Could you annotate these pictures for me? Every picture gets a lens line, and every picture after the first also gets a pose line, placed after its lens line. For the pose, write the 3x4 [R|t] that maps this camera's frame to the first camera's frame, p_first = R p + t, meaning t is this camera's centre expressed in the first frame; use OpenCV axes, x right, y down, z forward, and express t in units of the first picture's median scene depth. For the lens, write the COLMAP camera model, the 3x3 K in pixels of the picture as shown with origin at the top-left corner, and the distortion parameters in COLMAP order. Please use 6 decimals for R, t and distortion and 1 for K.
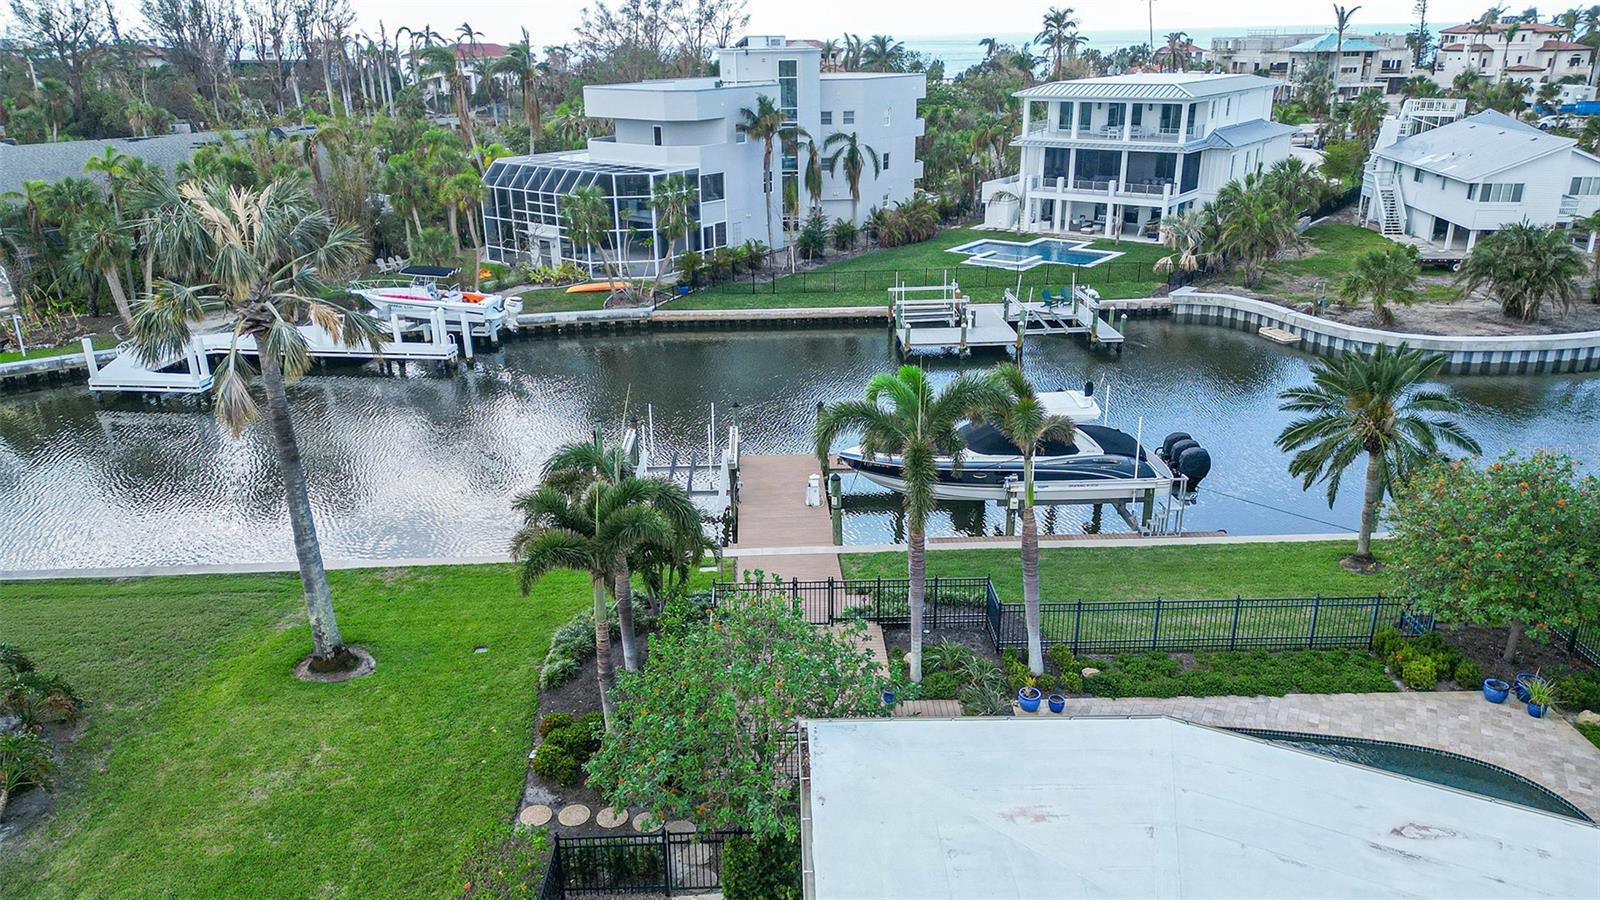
lens RADIAL K [[1118.1, 0, 806.9], [0, 1118.1, 440.7], [0, 0, 1]] dist [0.068920, -0.065939]
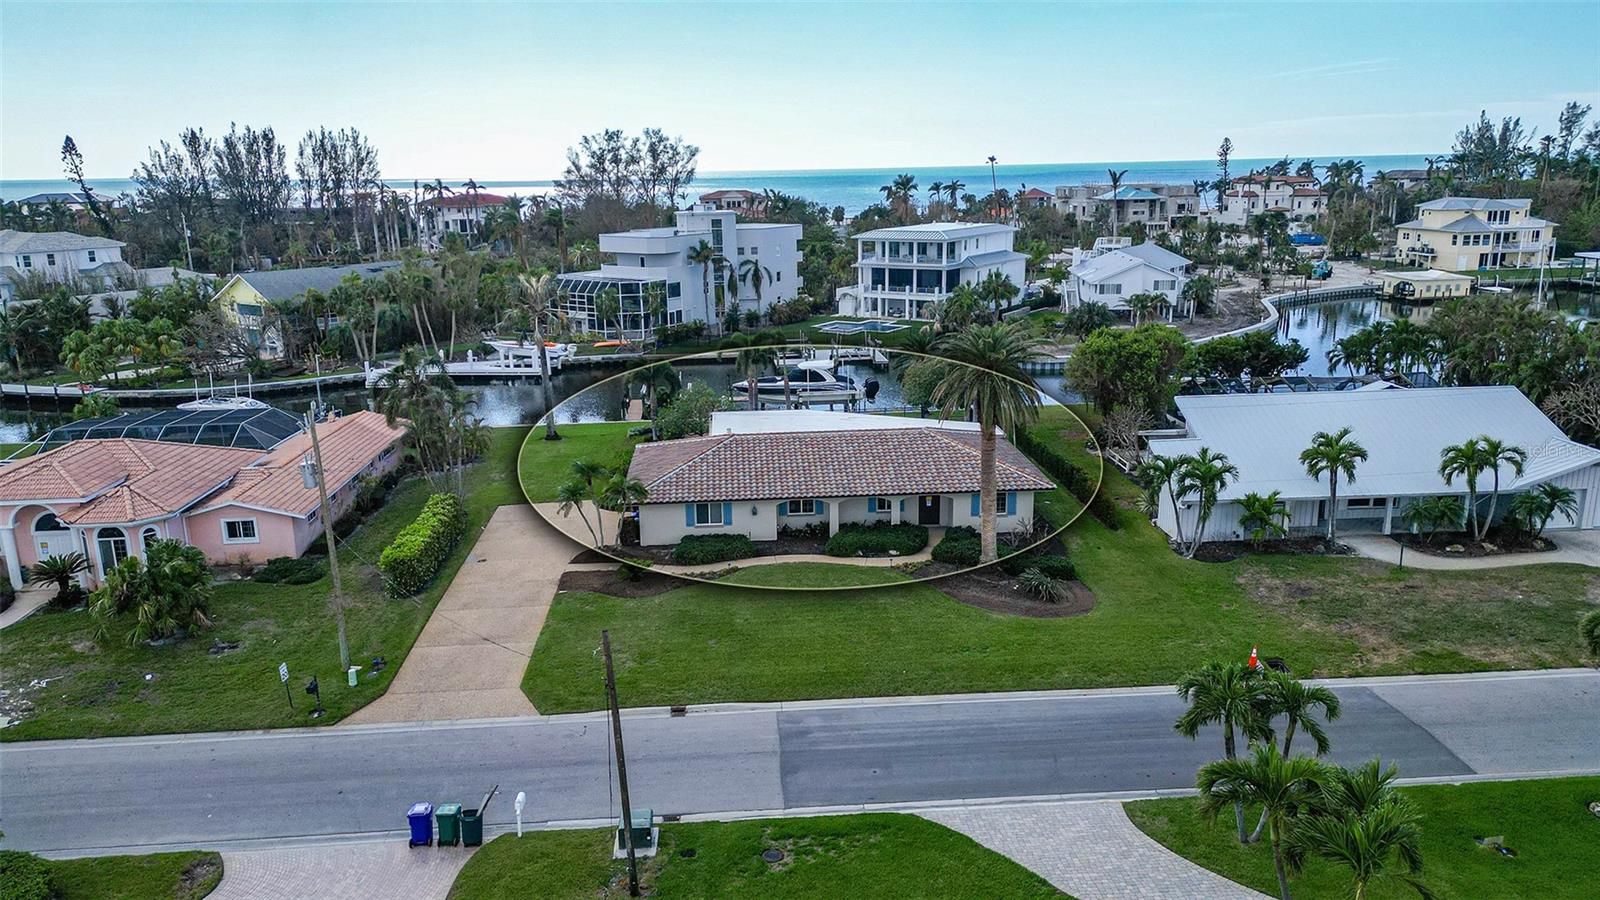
lens RADIAL K [[1143.8, 0, 800.0], [0, 1143.8, 450.0], [0, 0, 1]] dist [0.086522, -0.082573]
pose [[0.999110, -0.015407, 0.039268, 0.034730], [0.019436, 0.994347, -0.104388, 0.192196], [-0.037438, 0.105058, 0.993761, -0.686763]]
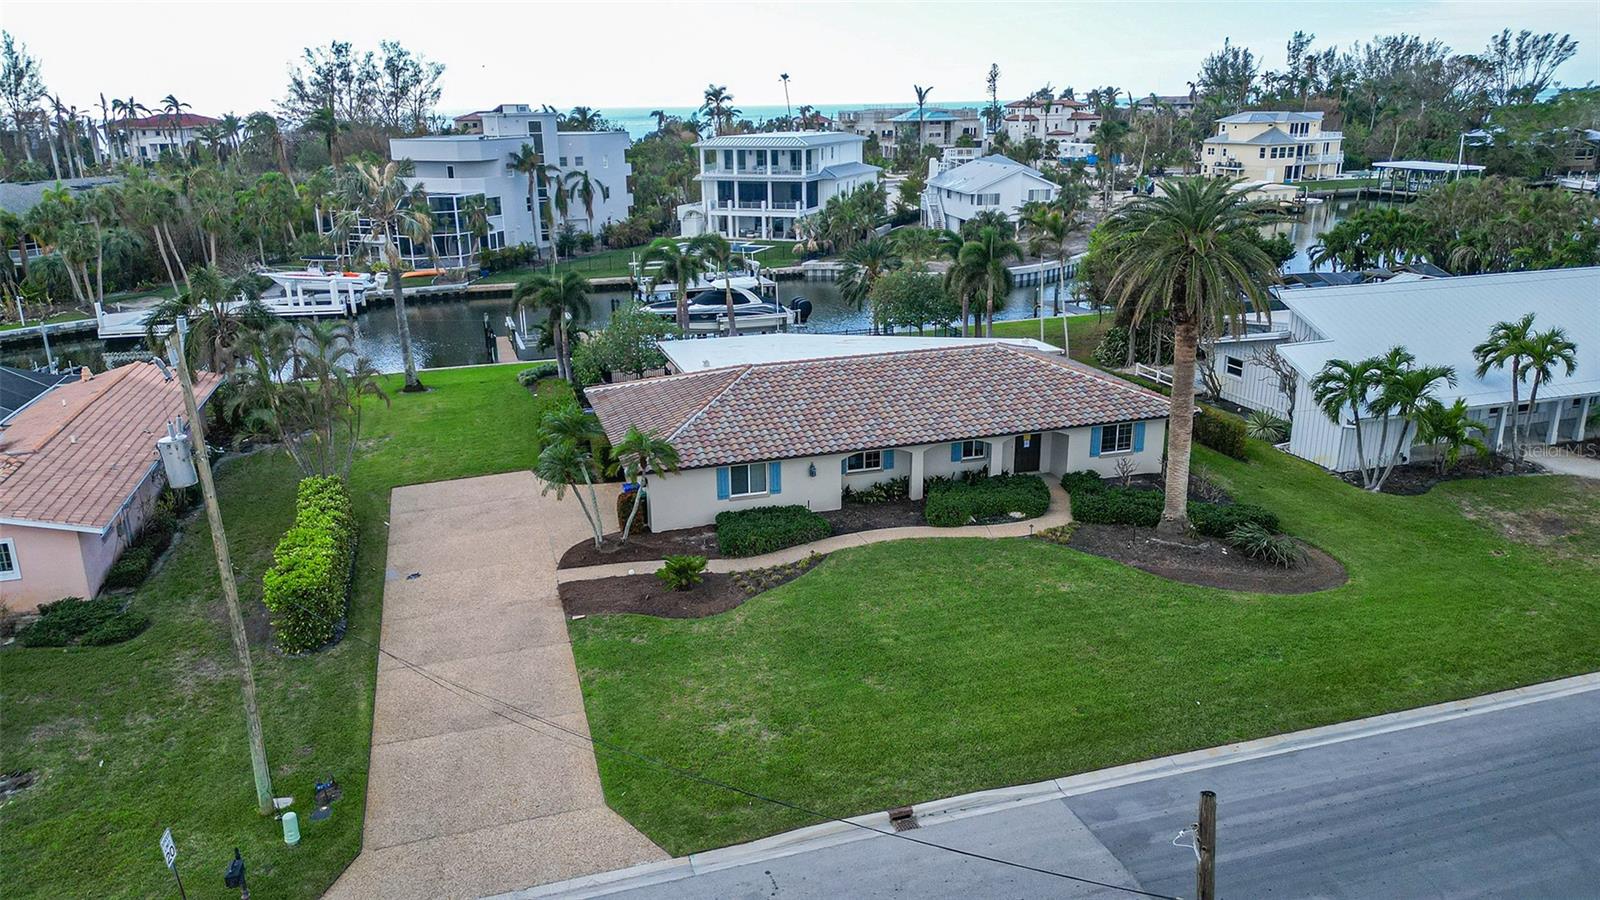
lens RADIAL K [[1129.2, 0, 804.0], [0, 1129.2, 456.4], [0, 0, 1]] dist [0.069906, -0.066719]
pose [[0.960883, -0.084094, 0.263878, -0.102373], [0.097067, 0.994609, -0.036492, 0.166021], [-0.259386, 0.060679, 0.963866, -0.442877]]
